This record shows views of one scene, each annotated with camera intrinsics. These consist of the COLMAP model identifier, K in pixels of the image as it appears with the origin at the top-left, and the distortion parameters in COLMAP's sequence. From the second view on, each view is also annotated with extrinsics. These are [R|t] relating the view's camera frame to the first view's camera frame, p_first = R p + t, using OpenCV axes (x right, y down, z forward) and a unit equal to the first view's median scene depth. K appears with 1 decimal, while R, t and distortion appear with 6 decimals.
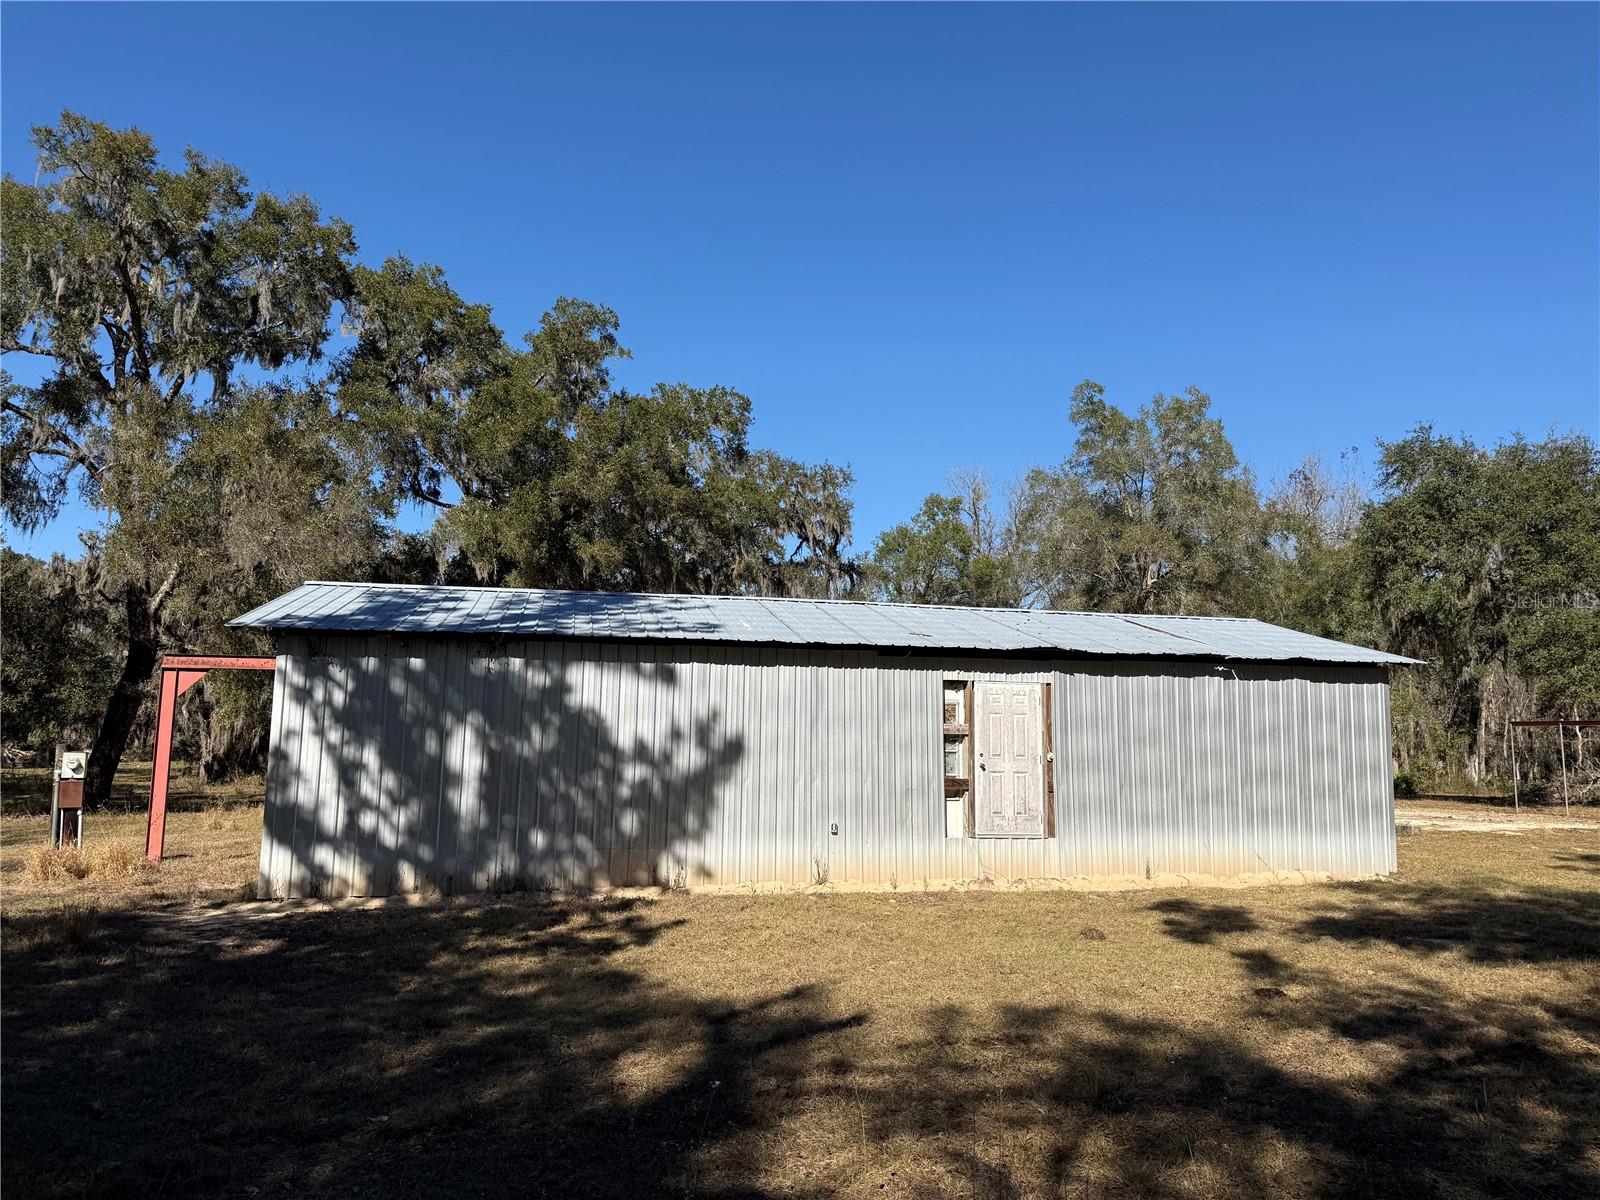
lens RADIAL K [[1133.1, 0, 805.5], [0, 1133.1, 607.7], [0, 0, 1]] dist [0.042256, -0.026059]
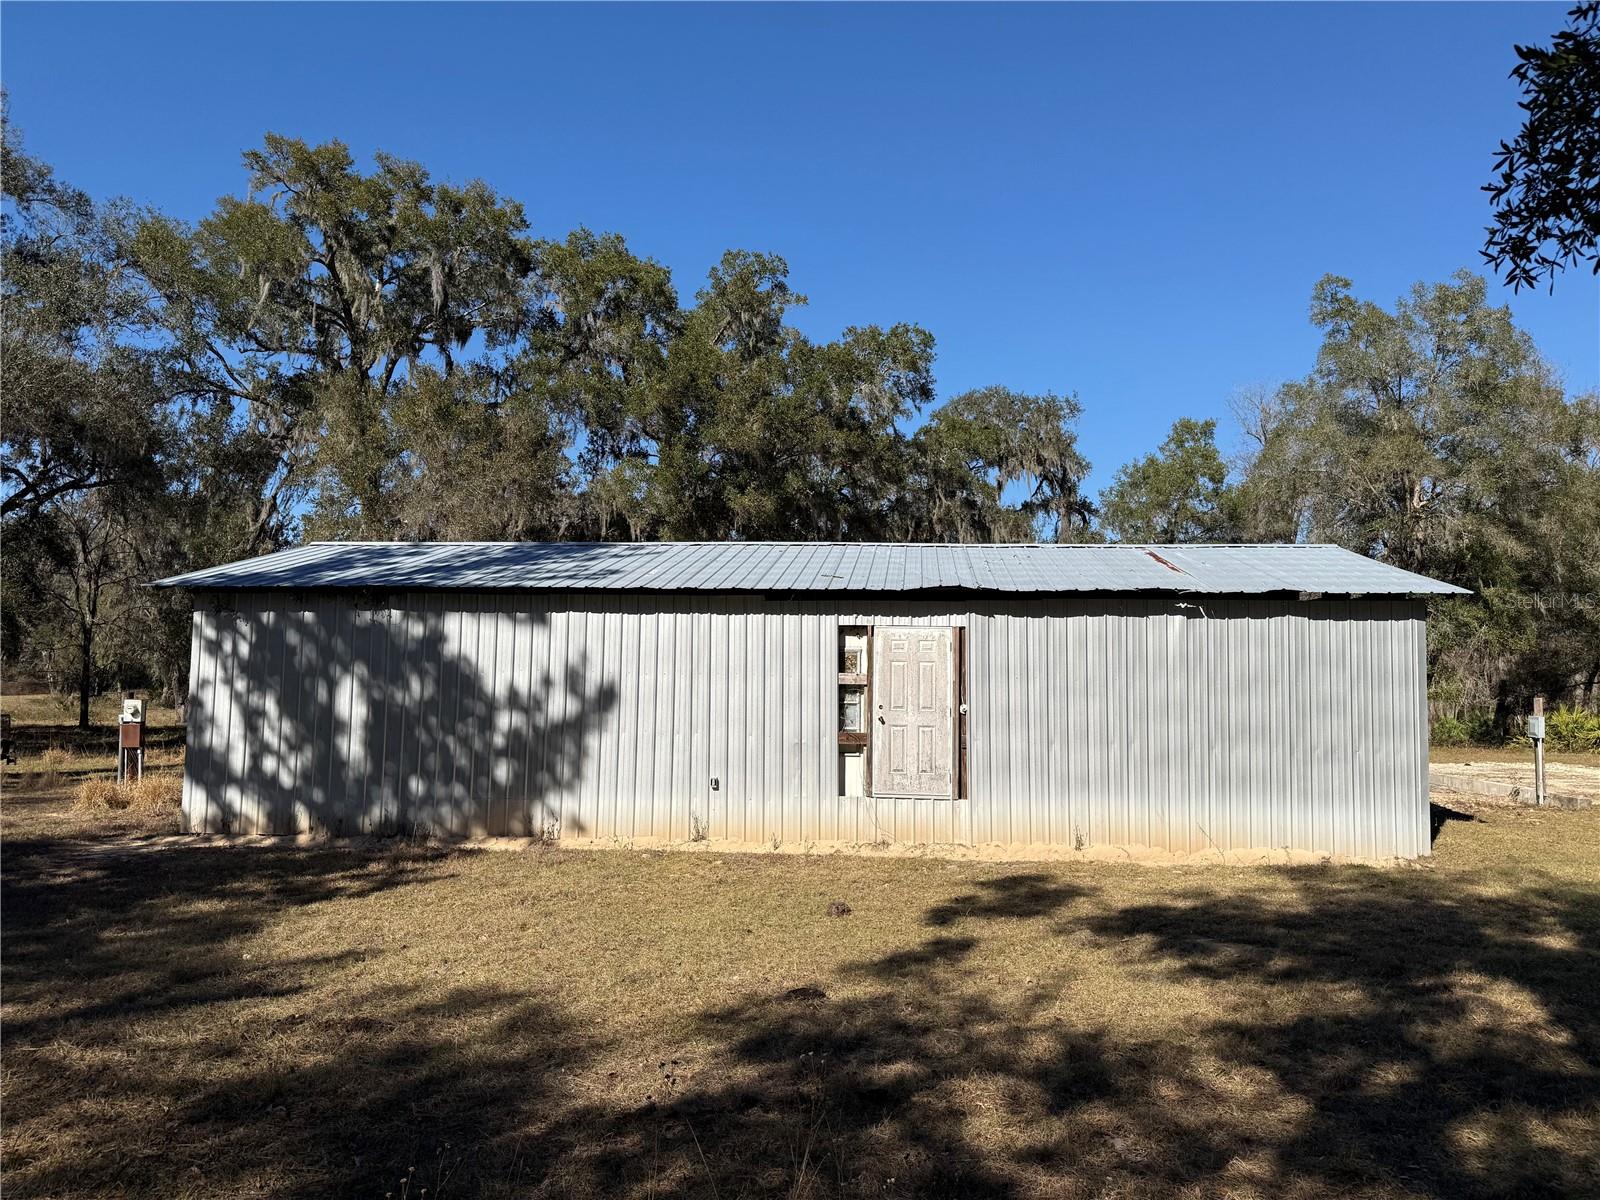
lens RADIAL K [[1133.1, 0, 795.9], [0, 1133.1, 606.9], [0, 0, 1]] dist [0.042256, -0.026059]
pose [[0.952429, -0.020084, -0.304097, 0.366488], [0.033450, 0.998687, 0.038807, 0.012880], [0.302919, -0.047133, 0.951850, 0.123345]]
